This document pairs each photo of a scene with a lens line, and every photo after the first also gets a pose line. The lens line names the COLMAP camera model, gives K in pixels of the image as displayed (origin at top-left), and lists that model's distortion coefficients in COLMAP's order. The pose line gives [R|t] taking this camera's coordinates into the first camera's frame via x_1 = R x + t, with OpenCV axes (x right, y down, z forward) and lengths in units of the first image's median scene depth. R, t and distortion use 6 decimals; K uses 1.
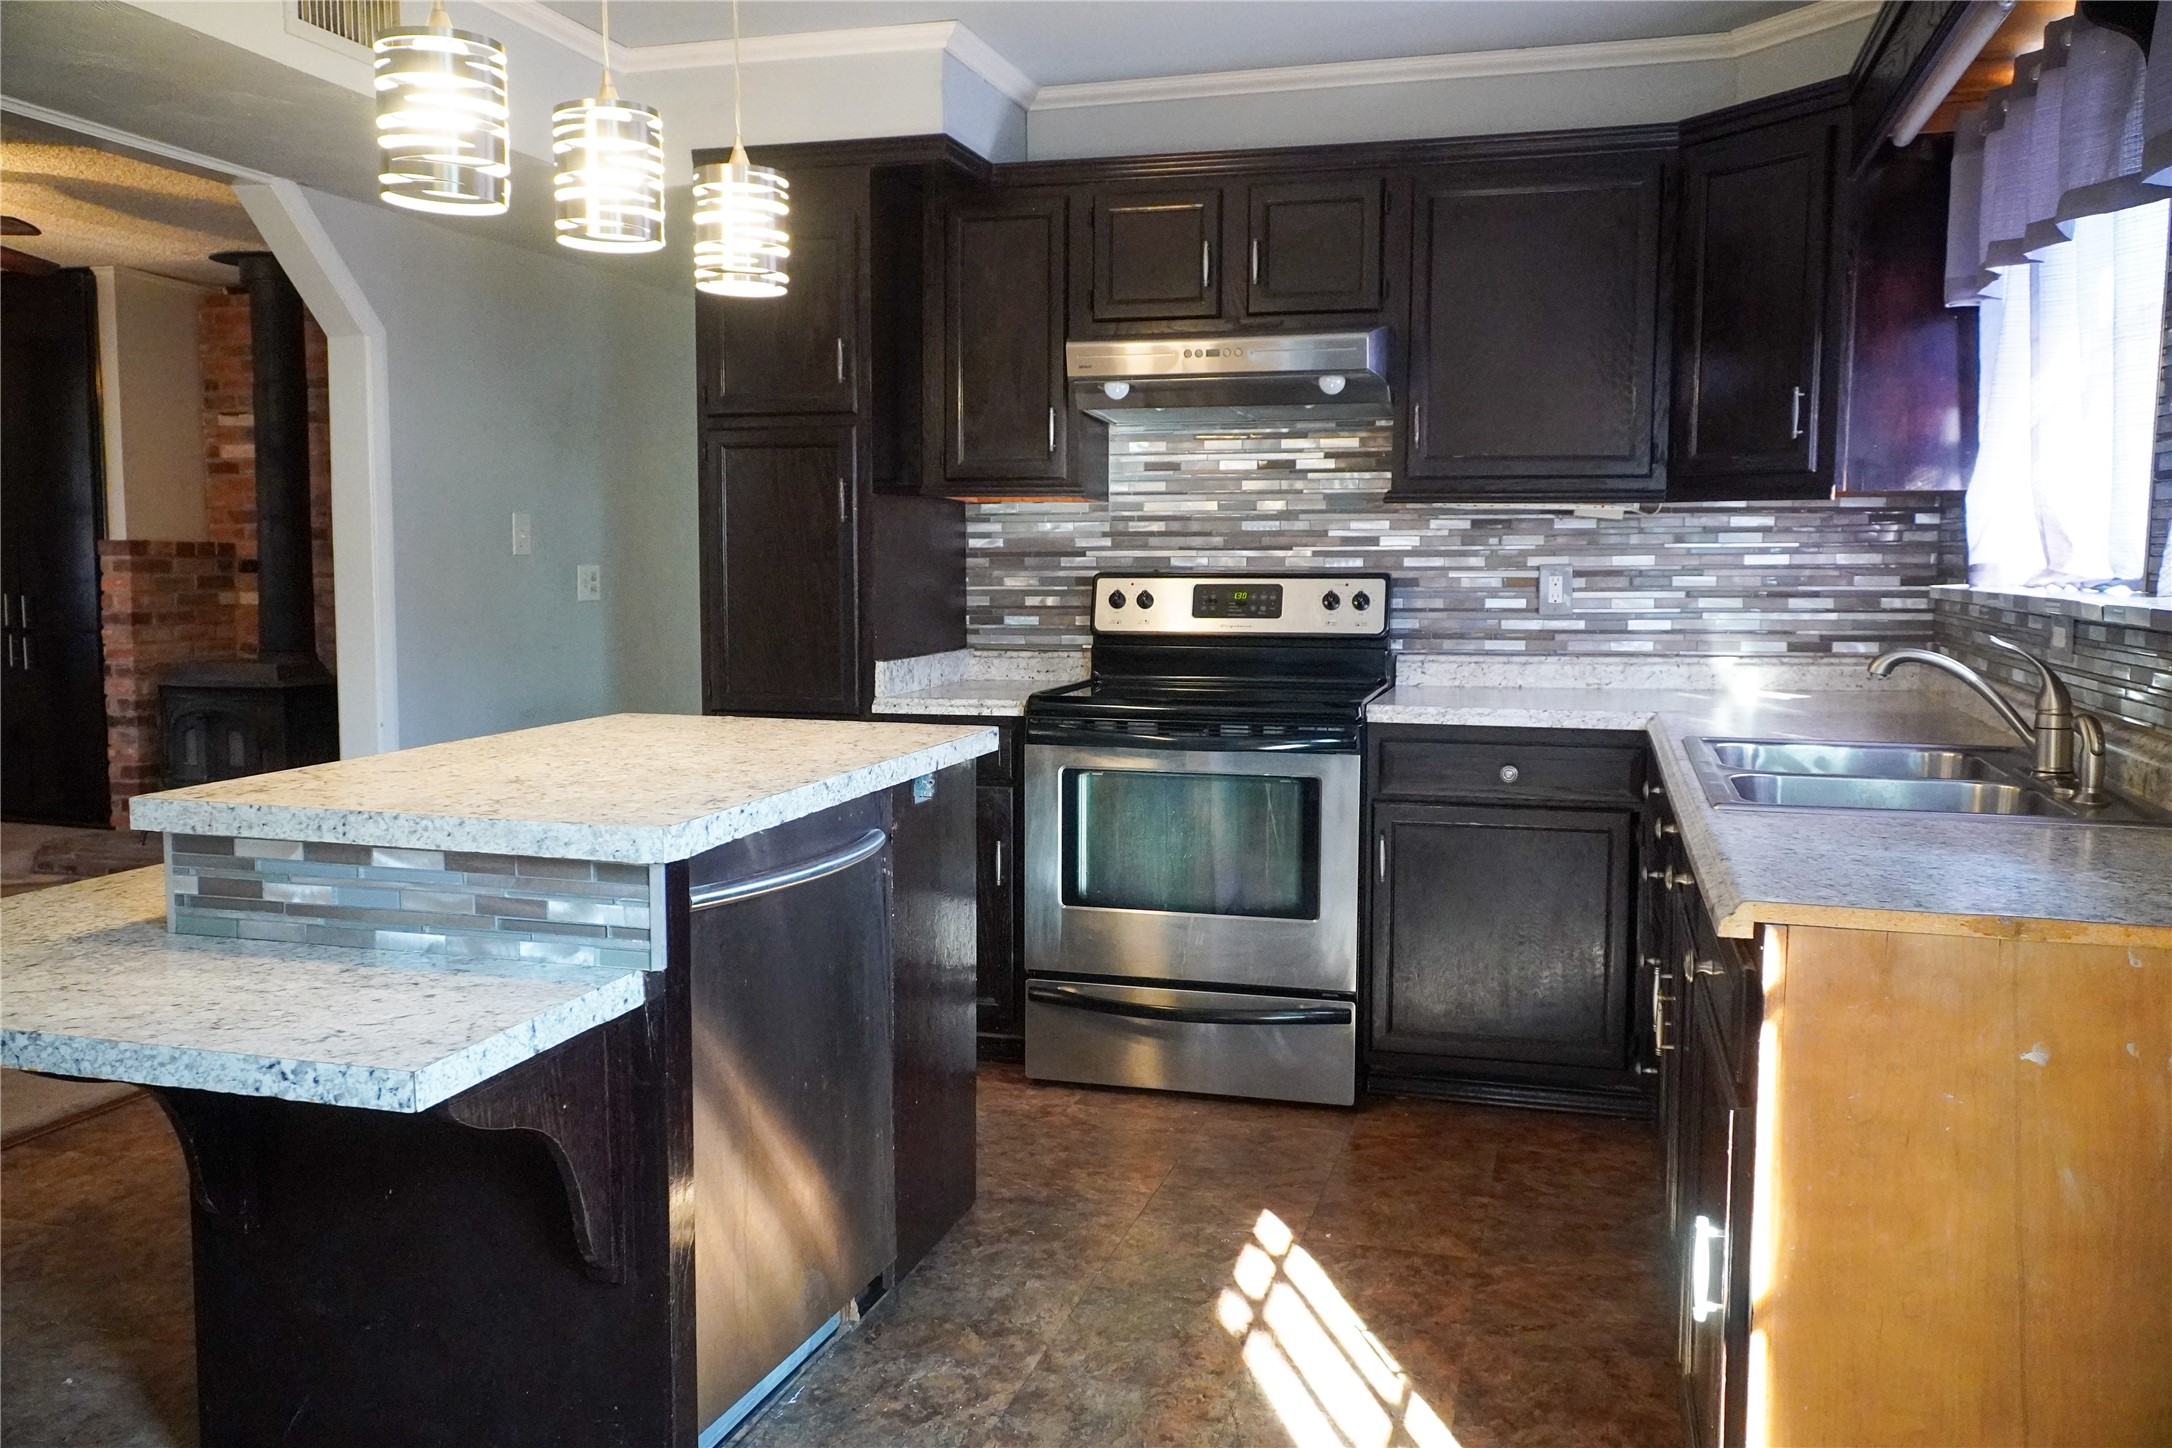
lens RADIAL K [[1724.9, 0, 1086.3], [0, 1724.9, 722.7], [0, 0, 1]] dist [0.004714, -0.000012]
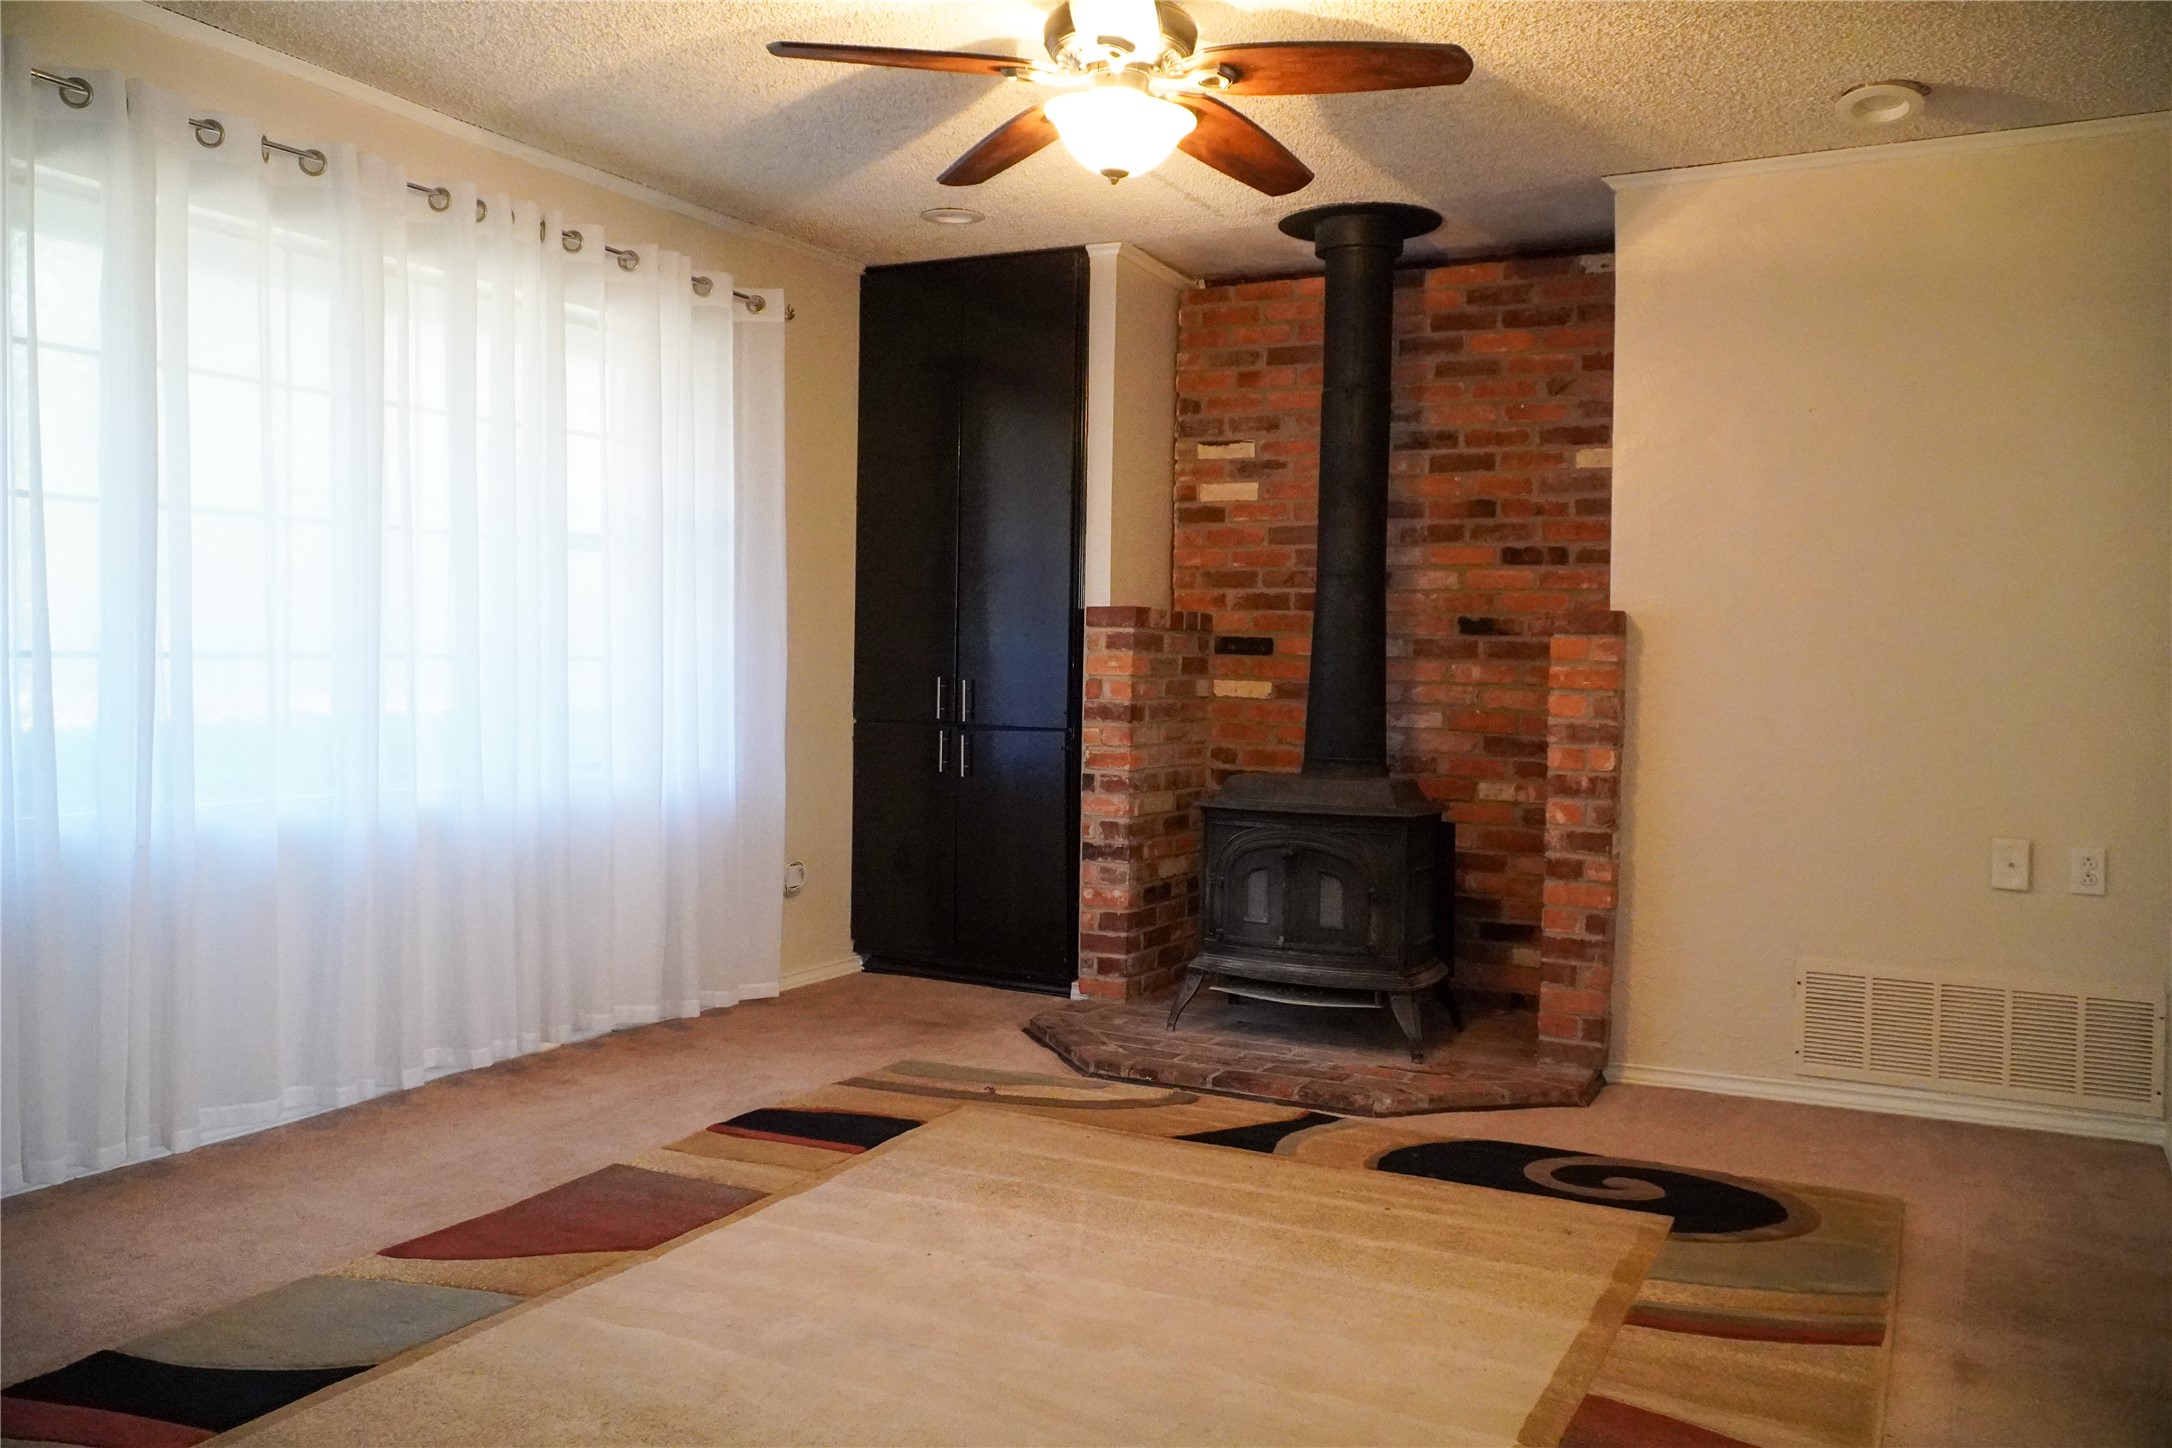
lens RADIAL K [[1724.9, 0, 1087.3], [0, 1724.9, 723.4], [0, 0, 1]] dist [0.004714, -0.000012]
pose [[0.981936, 0.021751, -0.187959, -0.426449], [-0.032774, 0.997907, -0.055740, -0.014081], [0.186354, 0.060893, 0.980594, 0.273371]]
